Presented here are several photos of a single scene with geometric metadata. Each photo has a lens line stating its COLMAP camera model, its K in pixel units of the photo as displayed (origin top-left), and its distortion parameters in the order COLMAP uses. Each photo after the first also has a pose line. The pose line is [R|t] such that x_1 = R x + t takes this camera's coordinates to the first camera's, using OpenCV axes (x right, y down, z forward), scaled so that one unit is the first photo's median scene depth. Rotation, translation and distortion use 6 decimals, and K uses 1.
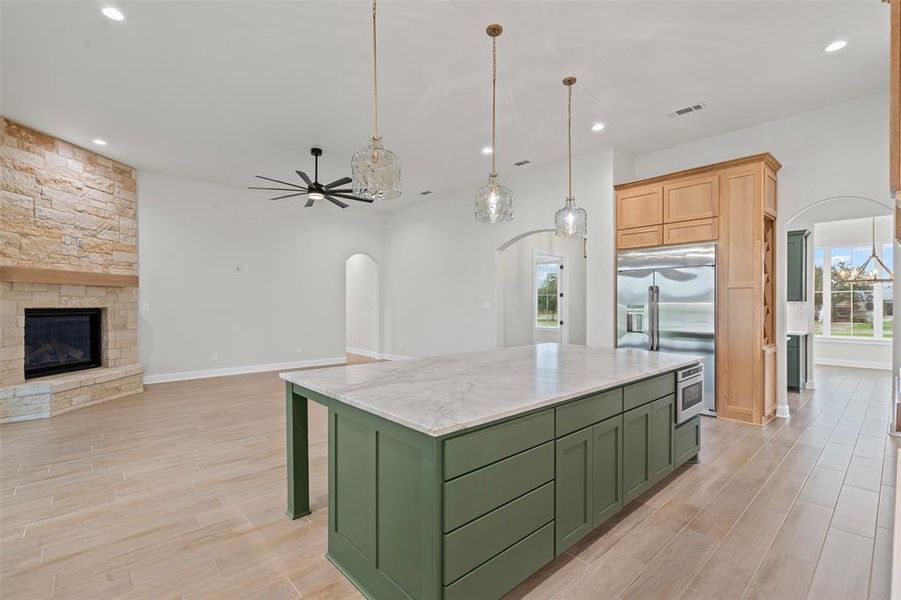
lens RADIAL K [[408.9, 0, 447.5], [0, 408.9, 302.9], [0, 0, 1]] dist [-0.002099, -0.000007]
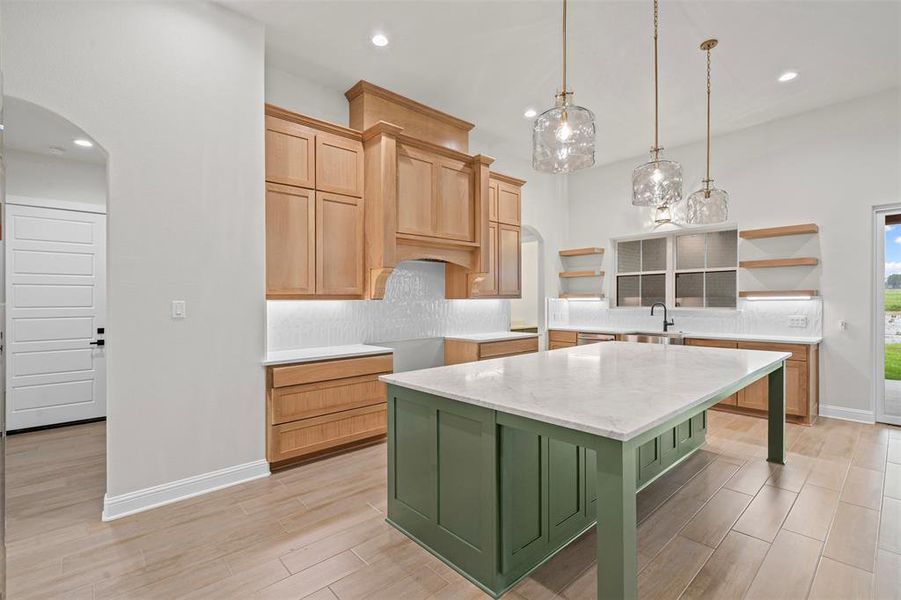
lens RADIAL K [[410.9, 0, 448.6], [0, 410.9, 296.2], [0, 0, 1]] dist [0.000960, -0.000033]
pose [[-0.999969, 0.007852, -0.000556, 0.318058], [0.007857, 0.999914, -0.010478, -0.000999], [0.000473, -0.010482, -0.999945, 1.073823]]
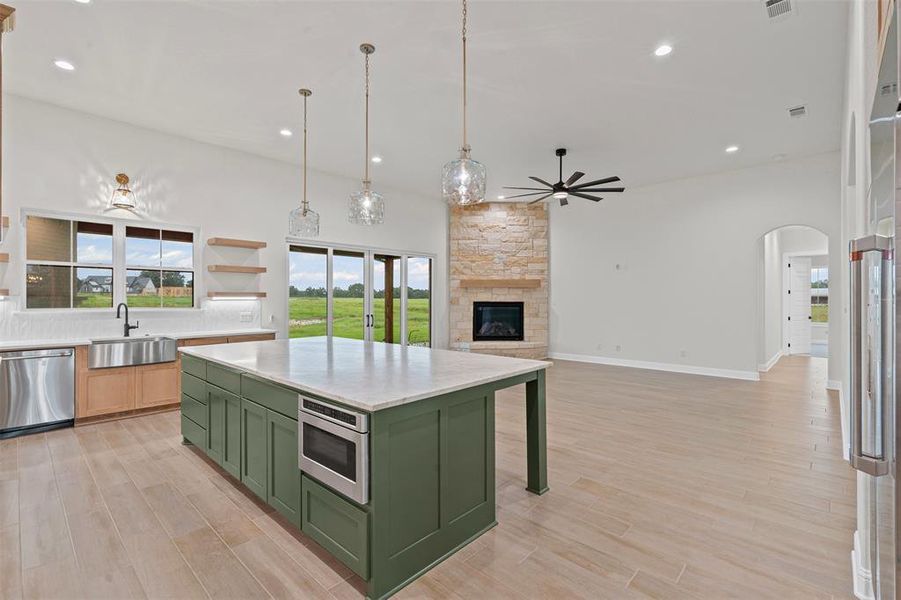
lens RADIAL K [[410.9, 0, 448.6], [0, 410.9, 296.2], [0, 0, 1]] dist [0.000960, -0.000033]
pose [[0.082741, -0.006015, -0.996553, 0.711158], [0.000216, 0.999982, -0.006017, 0.000644], [0.996571, 0.000283, 0.082741, 0.654481]]
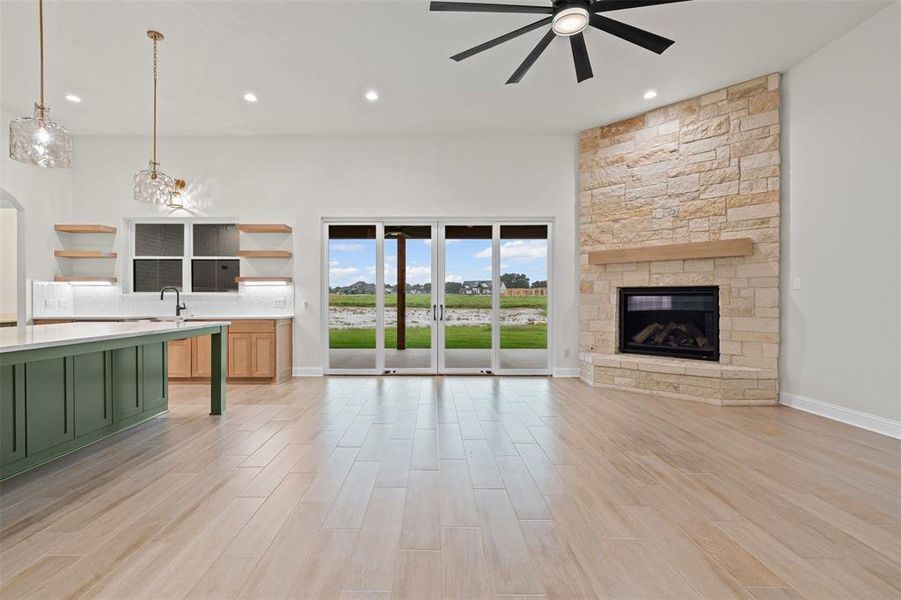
lens RADIAL K [[414.8, 0, 430.7], [0, 414.8, 297.6], [0, 0, 1]] dist [-0.004121, -0.000494]
pose [[-0.675207, -0.002204, -0.737625, 0.113040], [0.001126, 0.999991, -0.004019, 0.040542], [0.737628, -0.003544, -0.675198, 1.230684]]
